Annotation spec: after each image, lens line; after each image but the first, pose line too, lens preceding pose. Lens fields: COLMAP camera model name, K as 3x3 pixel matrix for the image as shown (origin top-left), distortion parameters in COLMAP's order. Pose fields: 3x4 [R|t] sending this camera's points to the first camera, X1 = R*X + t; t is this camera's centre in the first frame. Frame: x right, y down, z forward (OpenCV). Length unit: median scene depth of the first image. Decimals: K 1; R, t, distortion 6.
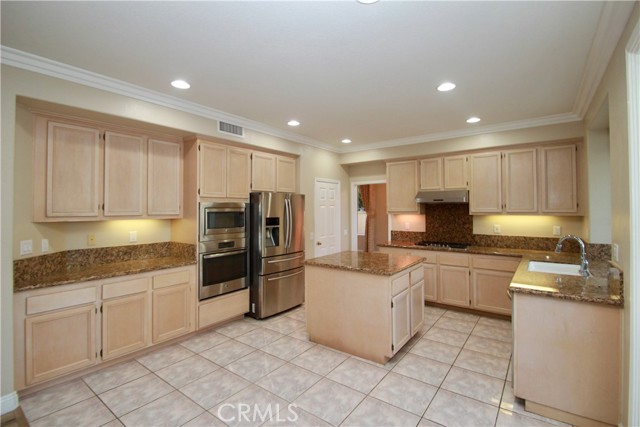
lens RADIAL K [[297.9, 0, 320.9], [0, 297.9, 206.9], [0, 0, 1]] dist [-0.001365, -0.002976]
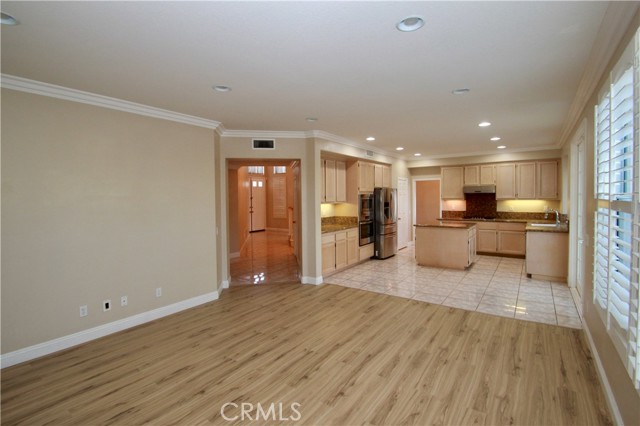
lens RADIAL K [[297.9, 0, 321.4], [0, 297.9, 207.2], [0, 0, 1]] dist [-0.001365, -0.002976]
pose [[0.999793, -0.009149, 0.018158, -0.586051], [0.008396, 0.999119, 0.041115, -0.011676], [-0.018518, -0.040954, 0.998989, -0.757690]]
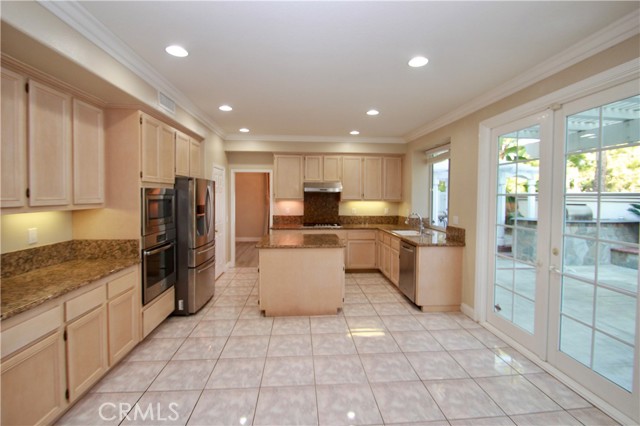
lens RADIAL K [[297.9, 0, 324.6], [0, 297.9, 204.5], [0, 0, 1]] dist [-0.001365, -0.002976]
pose [[0.752116, -0.012394, 0.658915, -0.491068], [-0.013866, 0.999304, 0.034624, -0.004341], [-0.658885, -0.035177, 0.751420, 0.038385]]
